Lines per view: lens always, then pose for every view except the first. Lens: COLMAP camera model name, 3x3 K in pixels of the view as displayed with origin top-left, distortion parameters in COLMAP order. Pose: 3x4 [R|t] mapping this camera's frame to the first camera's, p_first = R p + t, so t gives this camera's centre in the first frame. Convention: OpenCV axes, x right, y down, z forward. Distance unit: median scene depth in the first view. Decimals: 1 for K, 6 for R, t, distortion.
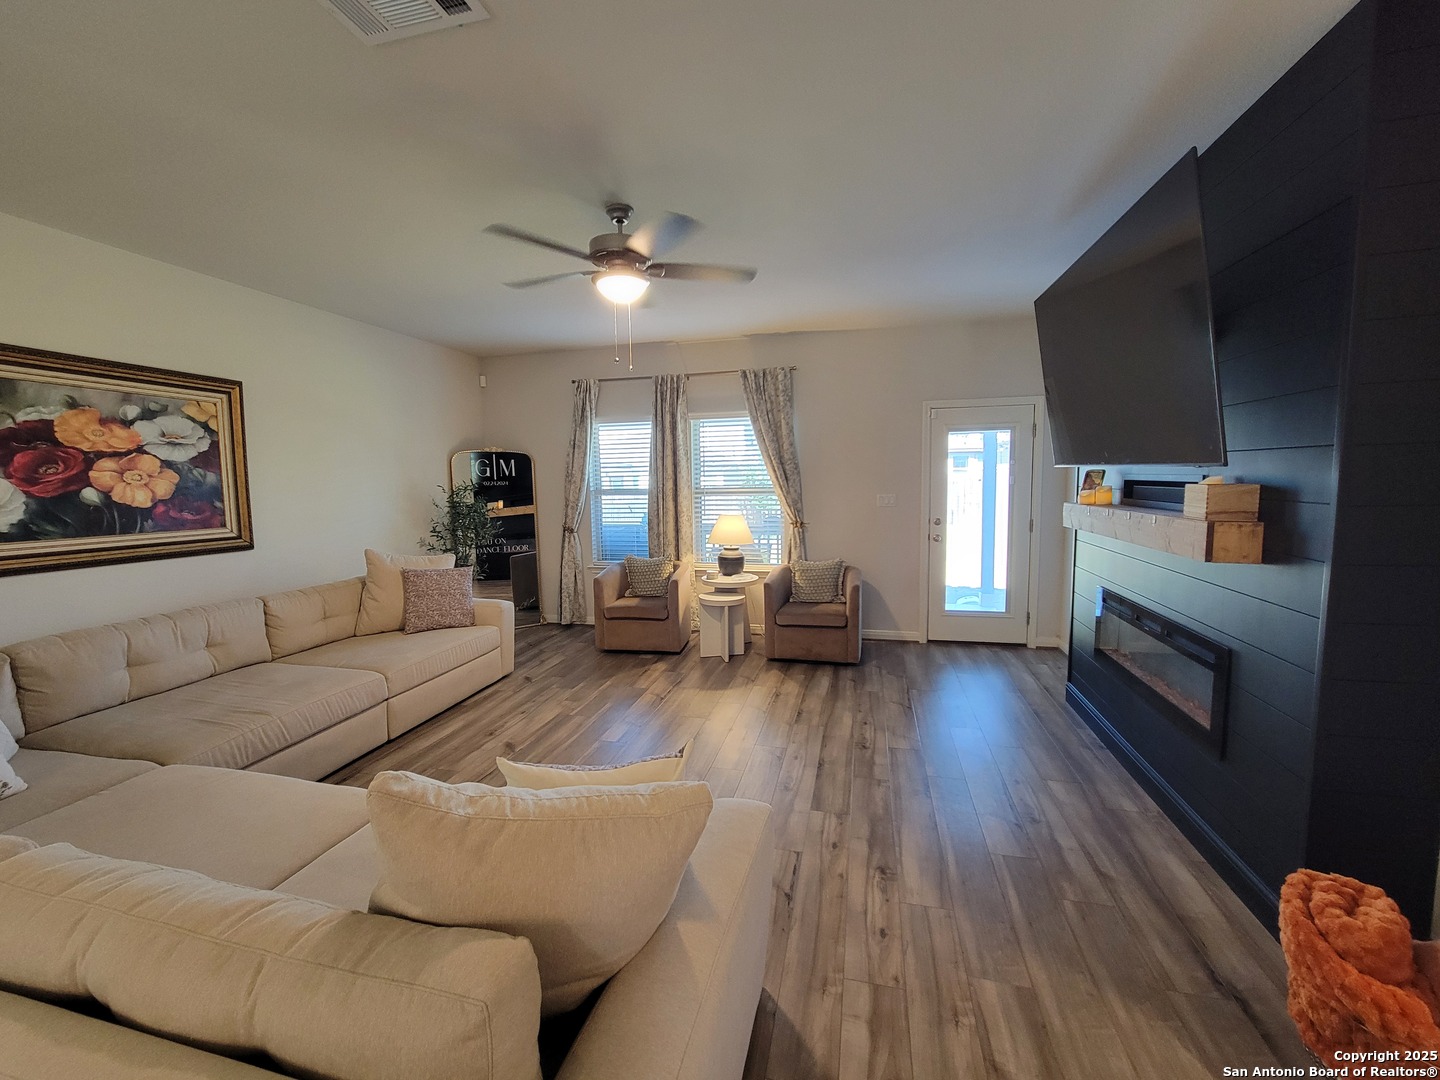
lens RADIAL K [[589.6, 0, 718.5], [0, 589.6, 534.1], [0, 0, 1]] dist [-0.004165, 0.002941]
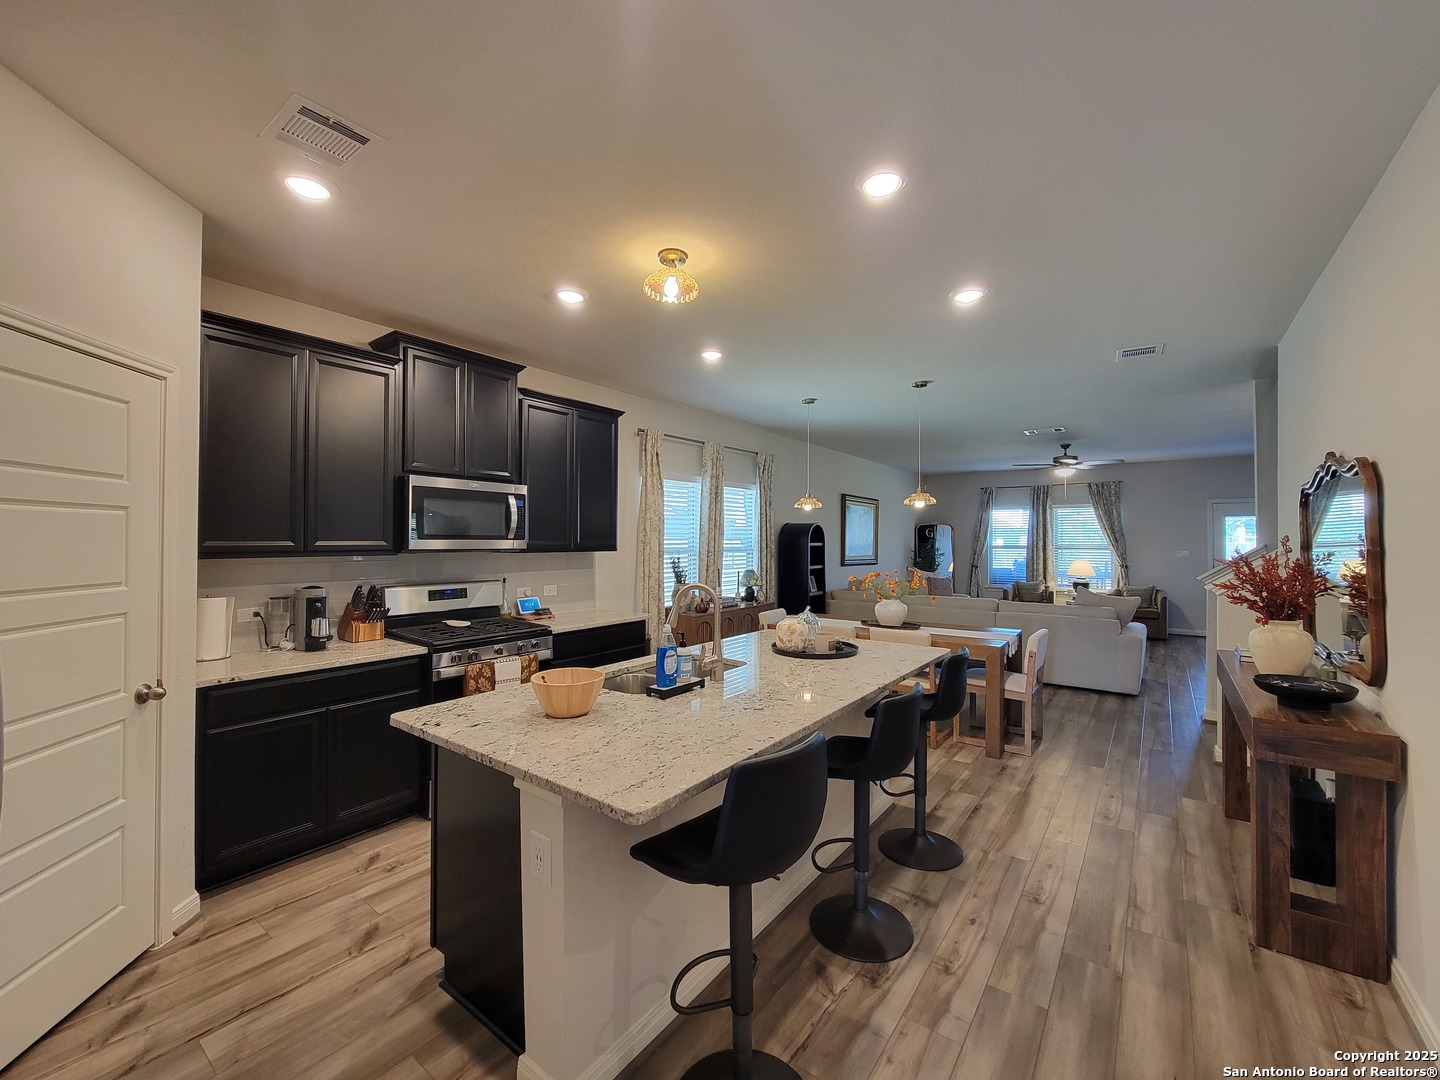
lens RADIAL K [[589.6, 0, 718.5], [0, 589.6, 534.1], [0, 0, 1]] dist [-0.004165, 0.002941]
pose [[0.920068, 0.015687, -0.391445, -0.300196], [-0.056080, 0.994181, -0.091971, 0.118847], [0.387725, 0.106572, 0.915594, -1.131134]]
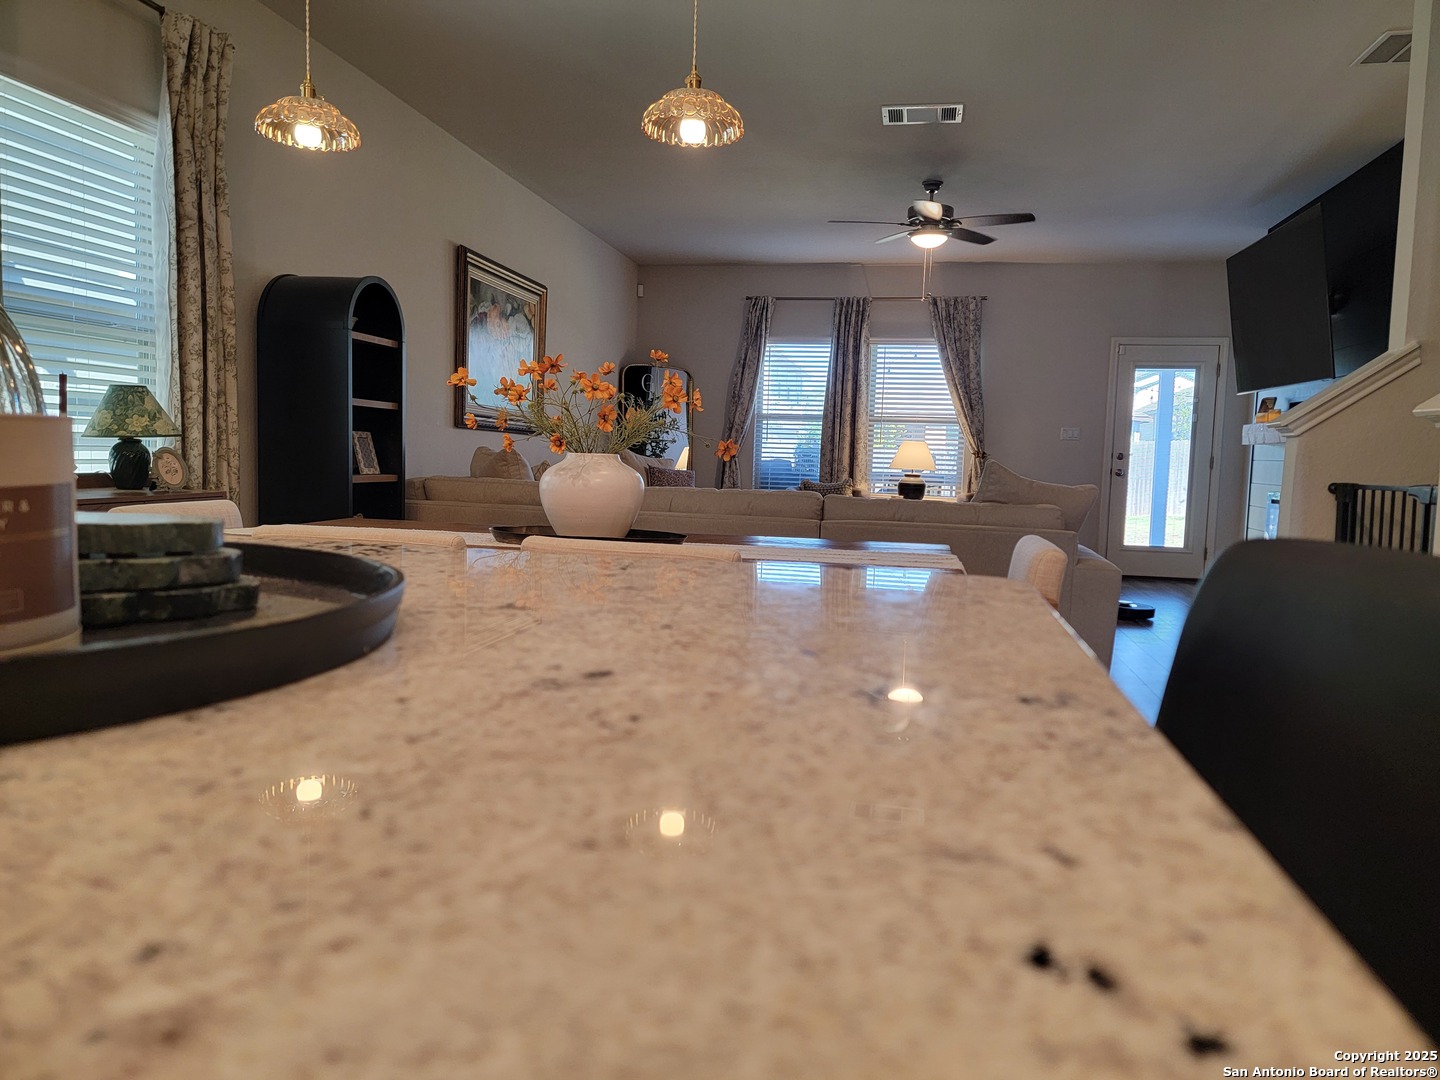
lens RADIAL K [[985.0, 0, 720.0], [0, 985.0, 540.0], [0, 0, 1]] dist [0.022072, -0.001523]
pose [[0.998023, 0.044842, 0.044040, -0.367271], [-0.044451, 0.998963, -0.009817, 0.161861], [-0.044435, 0.007840, 0.998982, -0.639063]]
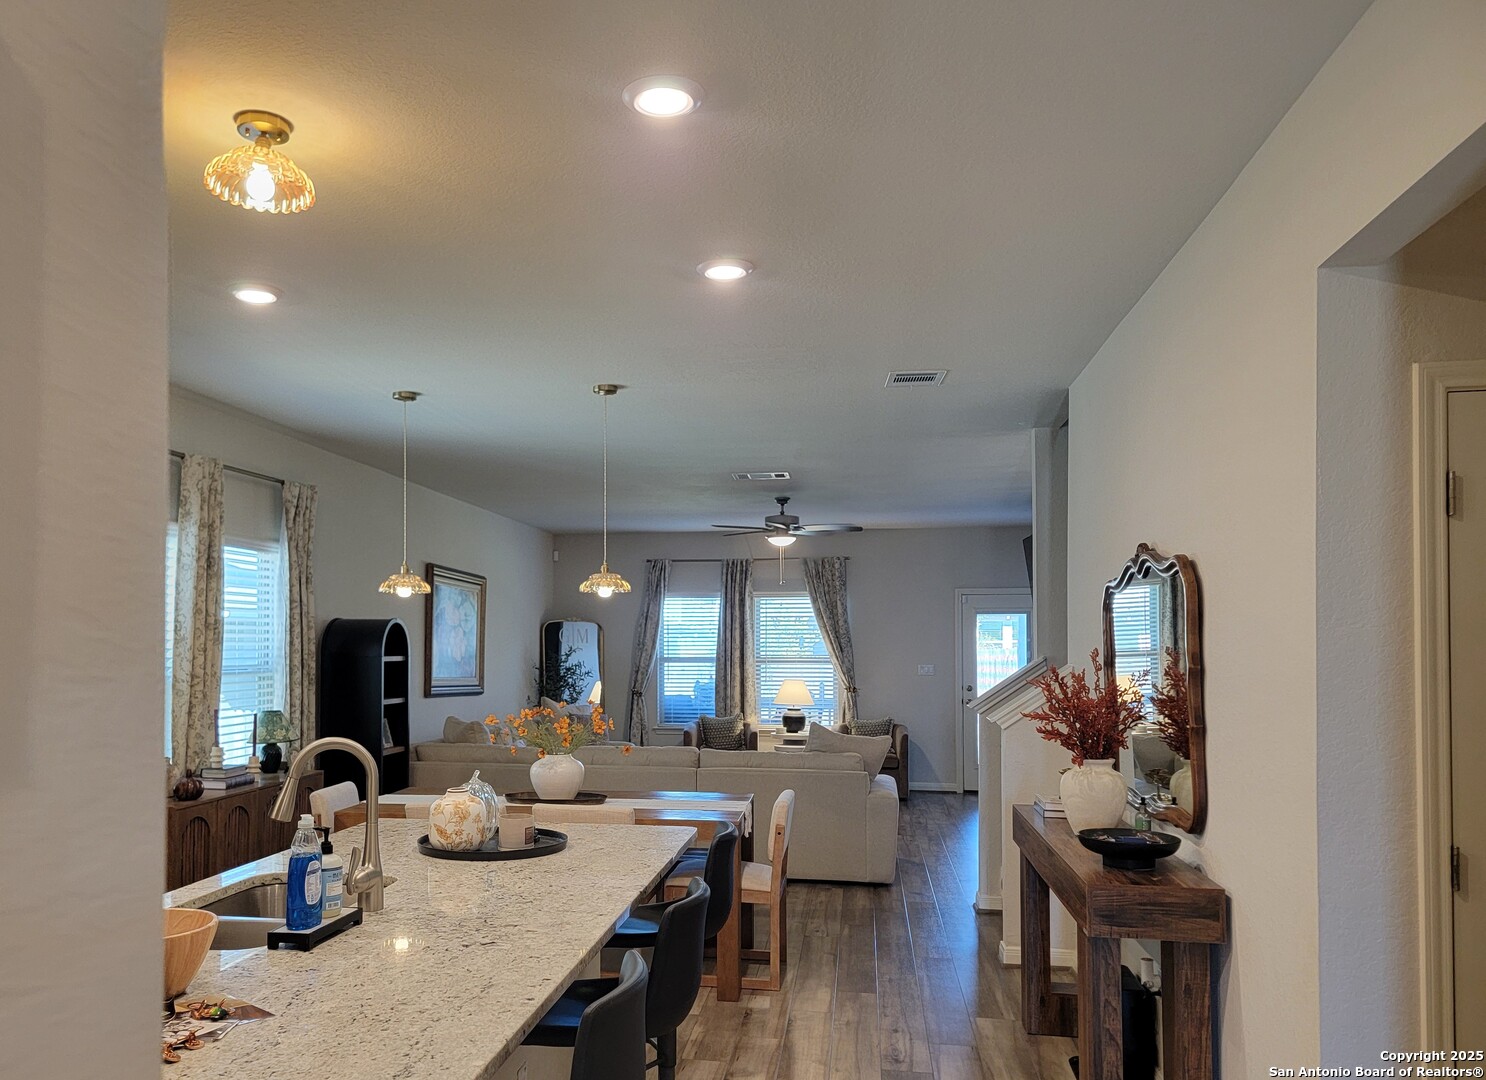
lens RADIAL K [[1141.9, 0, 650.9], [0, 1141.9, 627.5], [0, 0, 1]] dist [0.055397, -0.009720]
pose [[0.998241, 0.019155, 0.056111, -0.384148], [-0.012654, 0.993401, -0.113993, 0.122805], [-0.057924, 0.113083, 0.991896, -1.214831]]
